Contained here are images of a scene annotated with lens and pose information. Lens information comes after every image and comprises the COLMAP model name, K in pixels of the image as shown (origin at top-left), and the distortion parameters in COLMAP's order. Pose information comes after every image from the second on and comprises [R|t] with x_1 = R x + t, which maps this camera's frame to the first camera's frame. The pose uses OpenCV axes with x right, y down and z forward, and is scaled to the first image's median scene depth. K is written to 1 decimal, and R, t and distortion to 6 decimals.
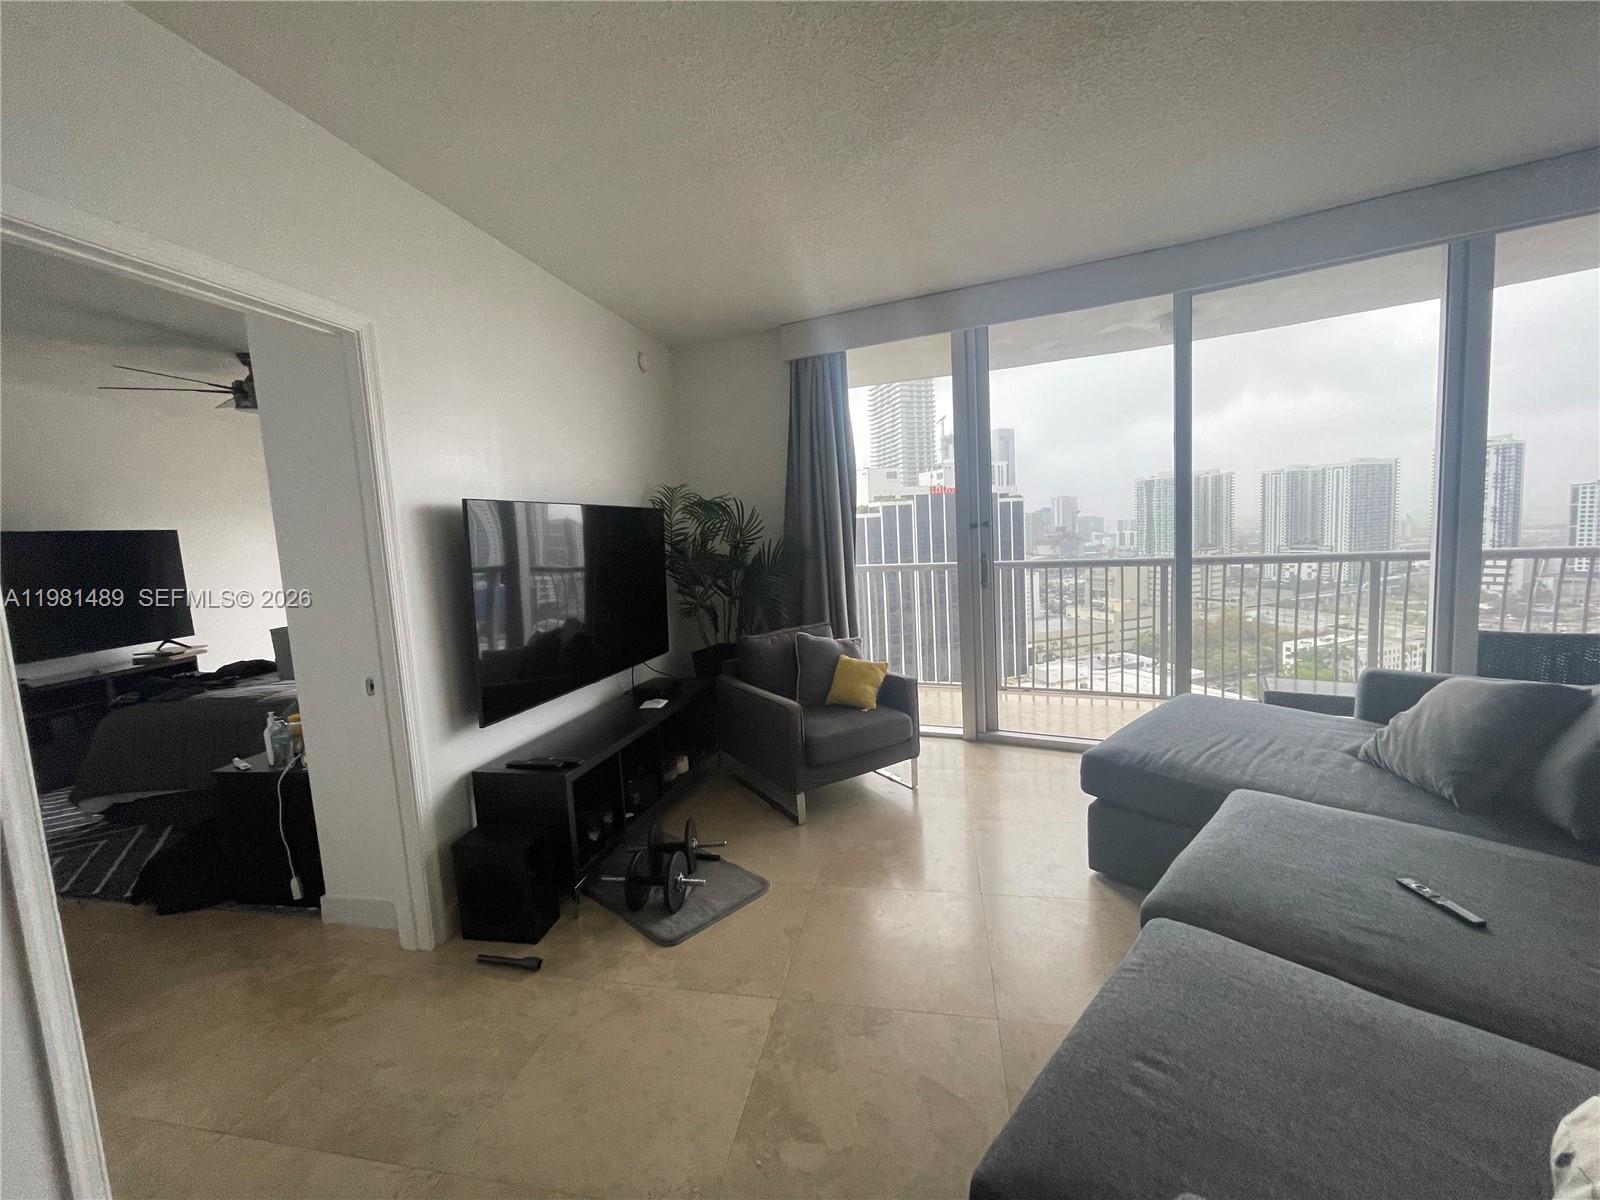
lens RADIAL K [[648.0, 0, 795.0], [0, 648.0, 594.9], [0, 0, 1]] dist [-0.001295, -0.000933]
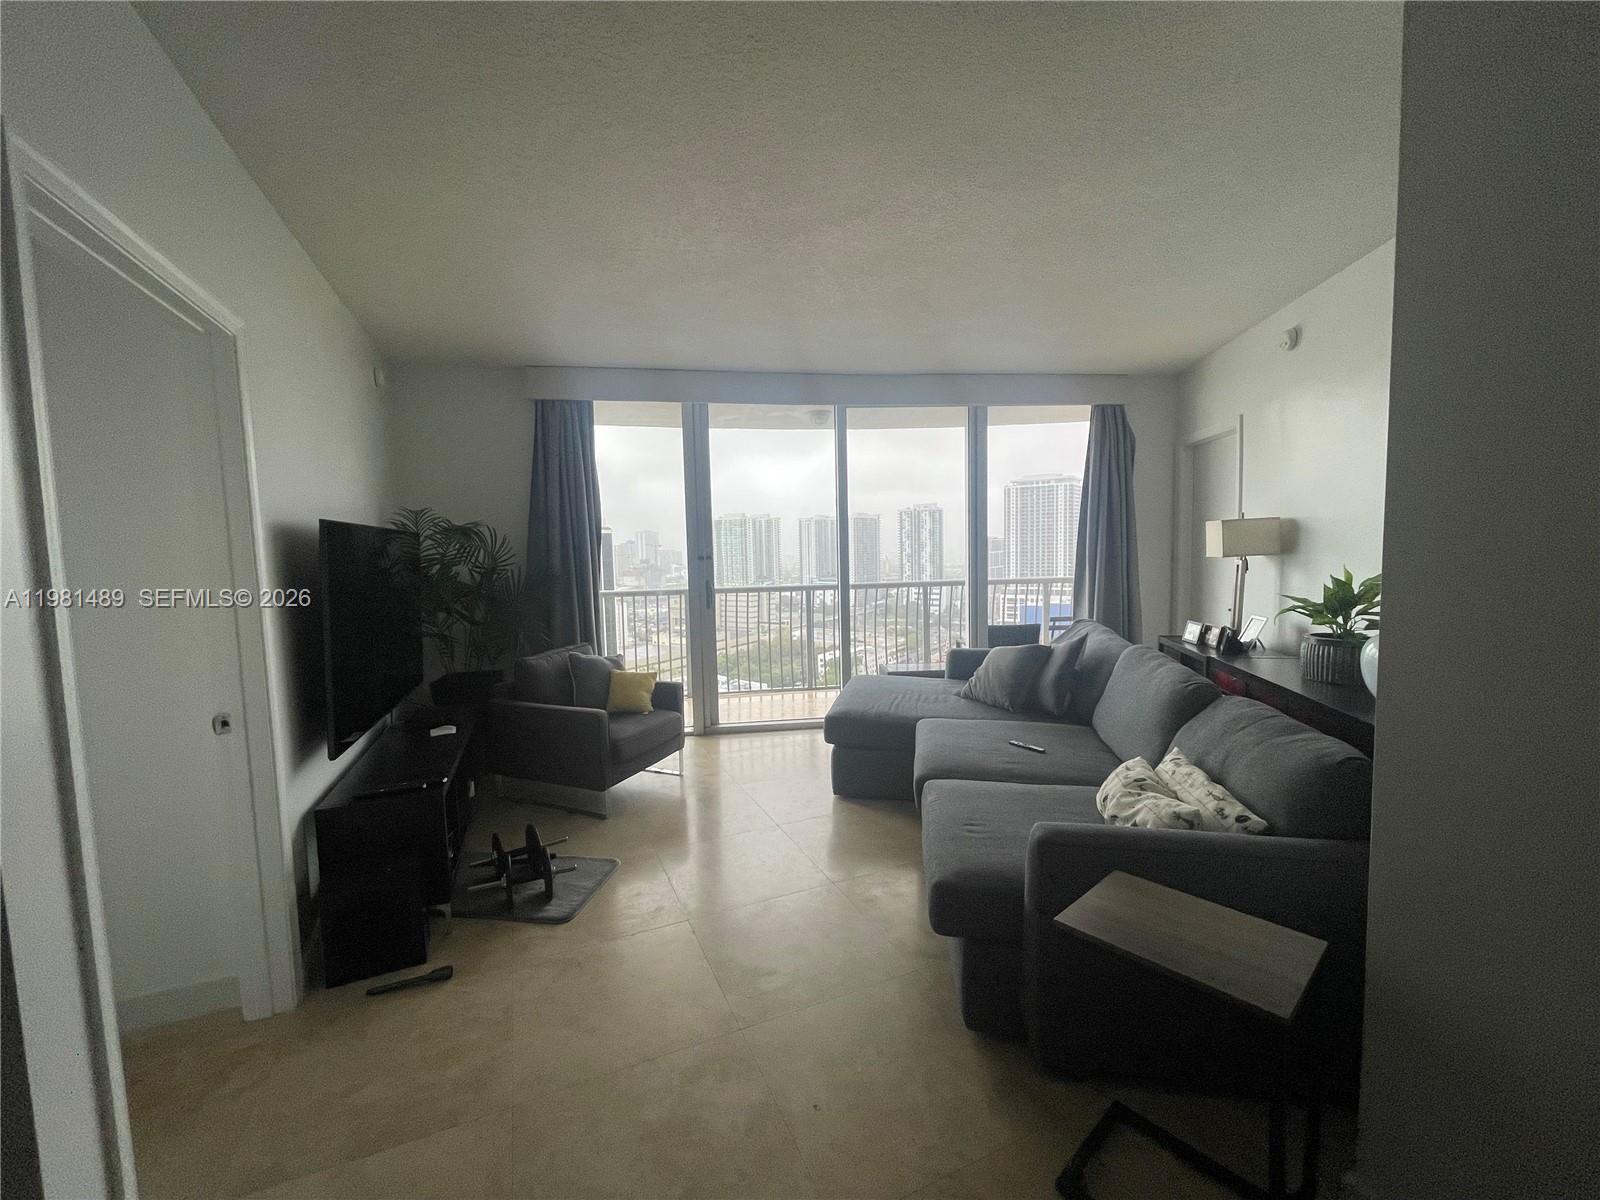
lens RADIAL K [[648.0, 0, 796.1], [0, 648.0, 596.5], [0, 0, 1]] dist [-0.001295, -0.000933]
pose [[0.814286, -0.009655, 0.580384, -0.338322], [0.035745, 0.998798, -0.033536, 0.015846], [-0.579363, 0.048054, 0.813652, -0.119920]]
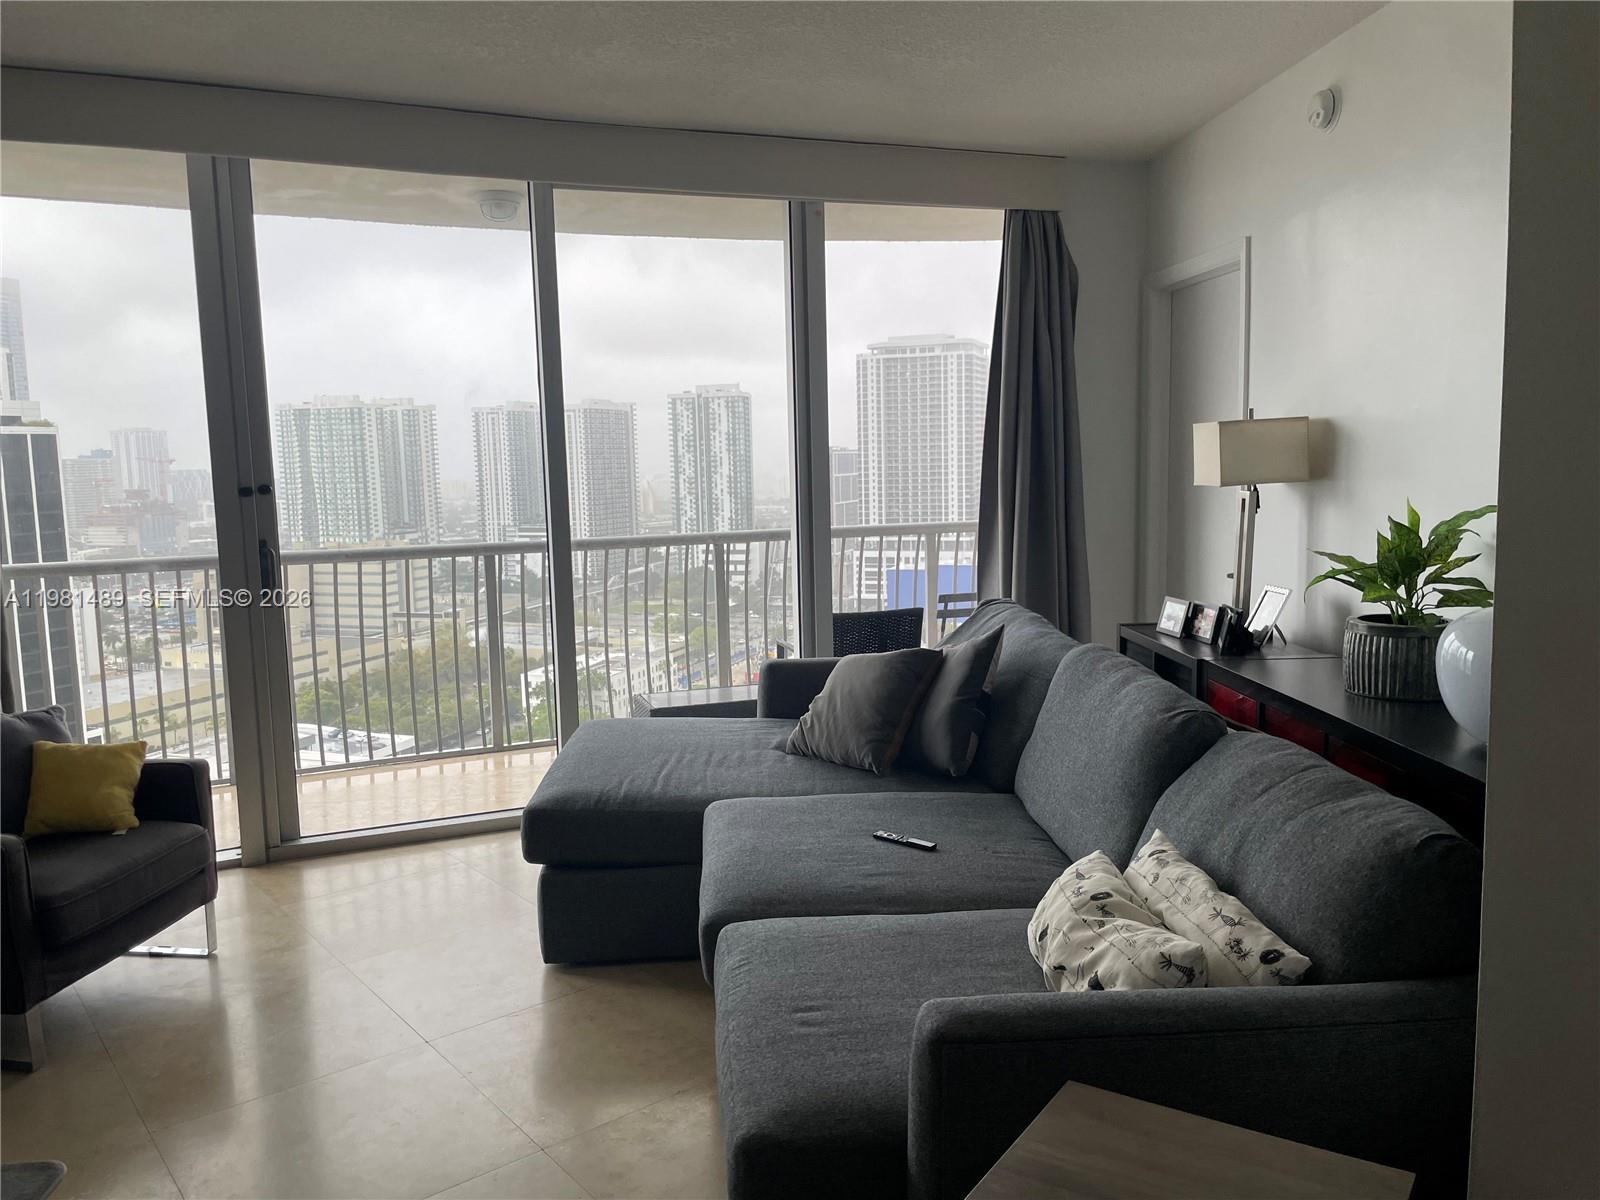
lens RADIAL K [[1215.2, 0, 800.8], [0, 1215.2, 599.0], [0, 0, 1]] dist [0.077670, -0.089746]
pose [[0.635931, -0.050278, 0.770107, -0.302641], [0.063509, 0.997900, 0.012706, 0.007705], [-0.769129, 0.040829, 0.637789, -0.094097]]
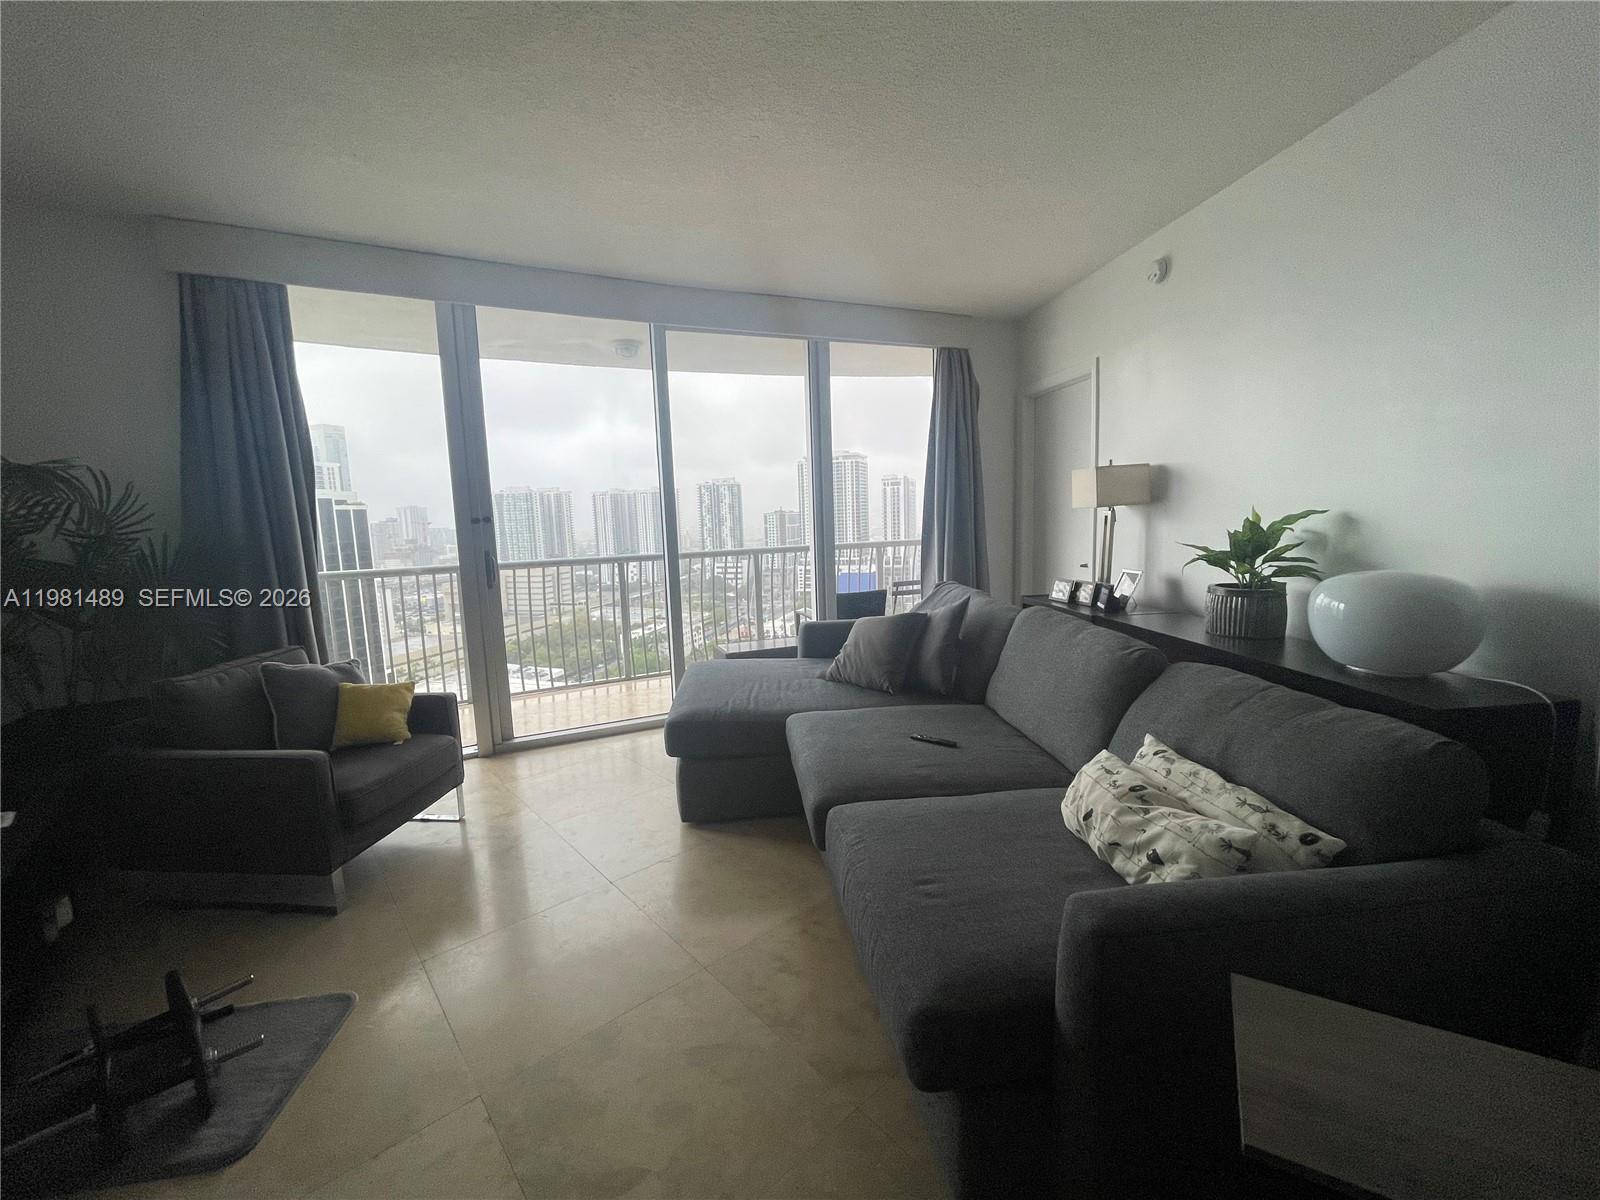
lens RADIAL K [[648.0, 0, 794.7], [0, 648.0, 595.8], [0, 0, 1]] dist [-0.001295, -0.000933]
pose [[0.603977, -0.064995, 0.794348, -0.215345], [0.079194, 0.996631, 0.021331, 0.017342], [-0.793058, 0.050024, 0.607089, 0.106939]]
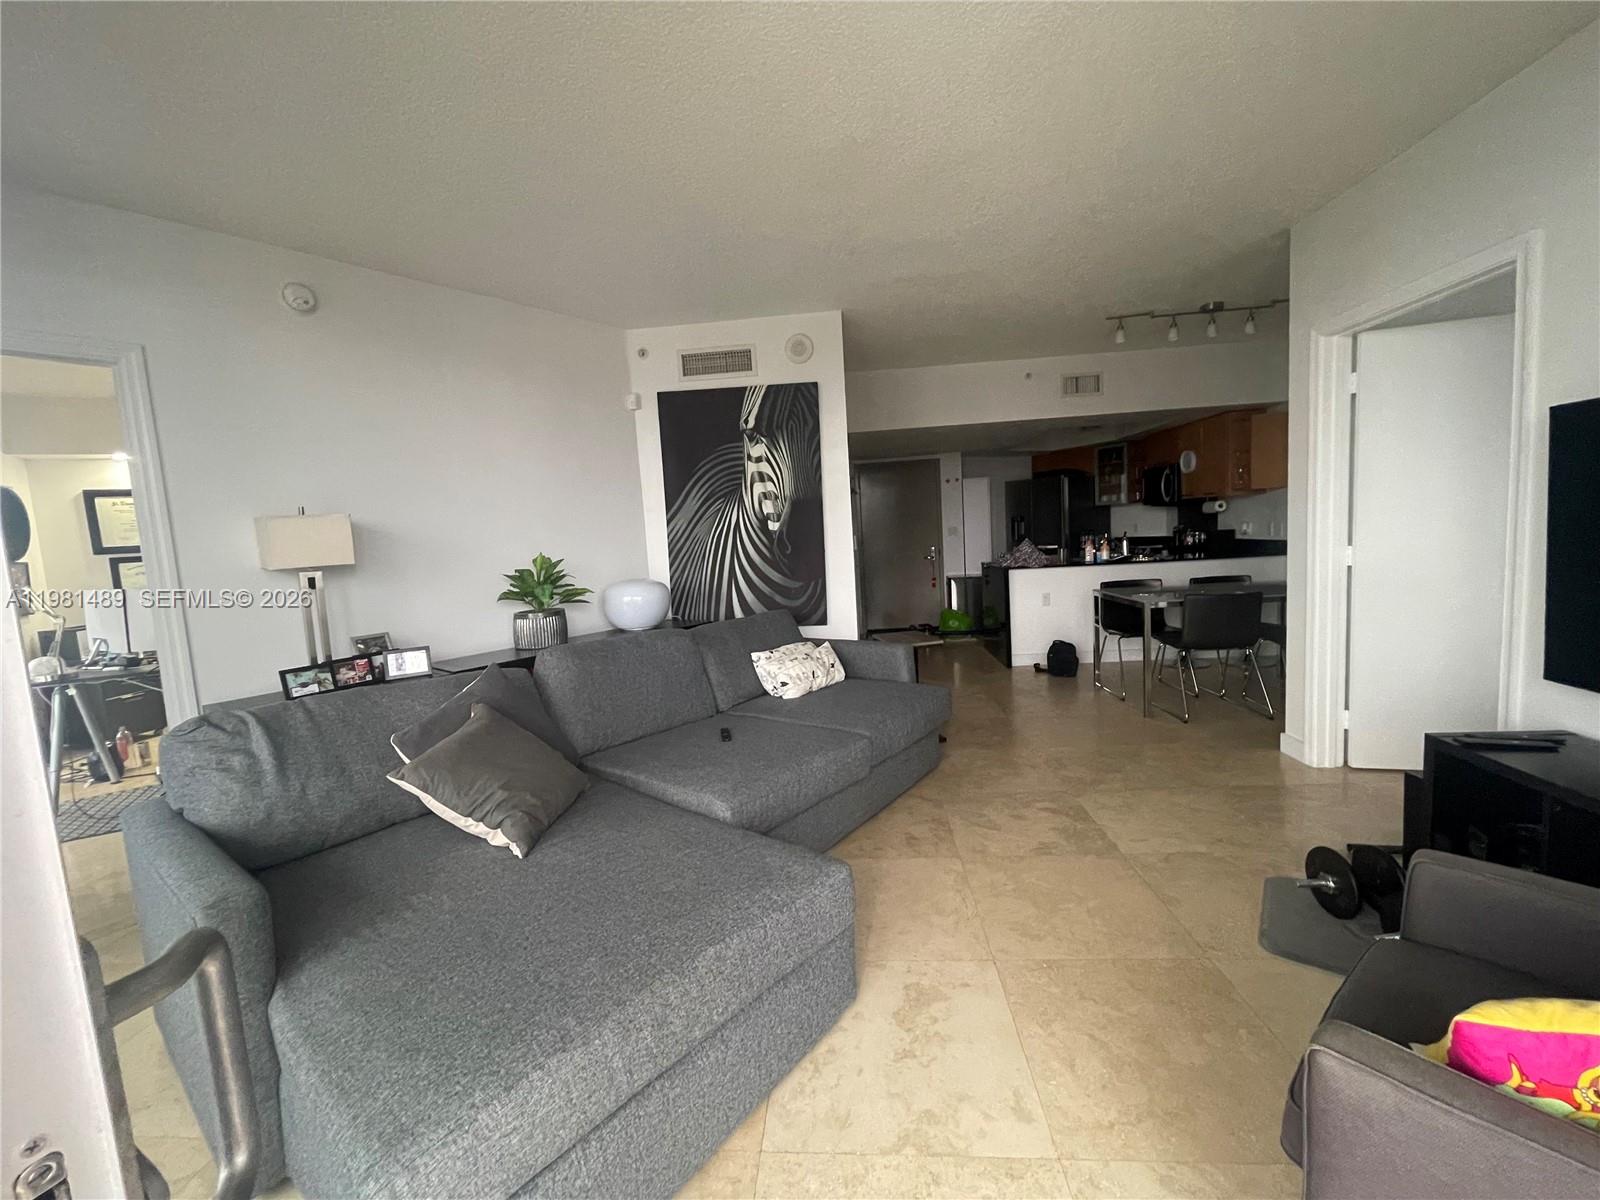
lens RADIAL K [[648.0, 0, 795.5], [0, 648.0, 594.6], [0, 0, 1]] dist [-0.001295, -0.000933]
pose [[-0.985954, 0.122752, -0.113255, 0.401752], [0.097545, 0.973655, 0.206111, -0.124983], [0.135572, 0.192168, -0.971952, 1.176044]]
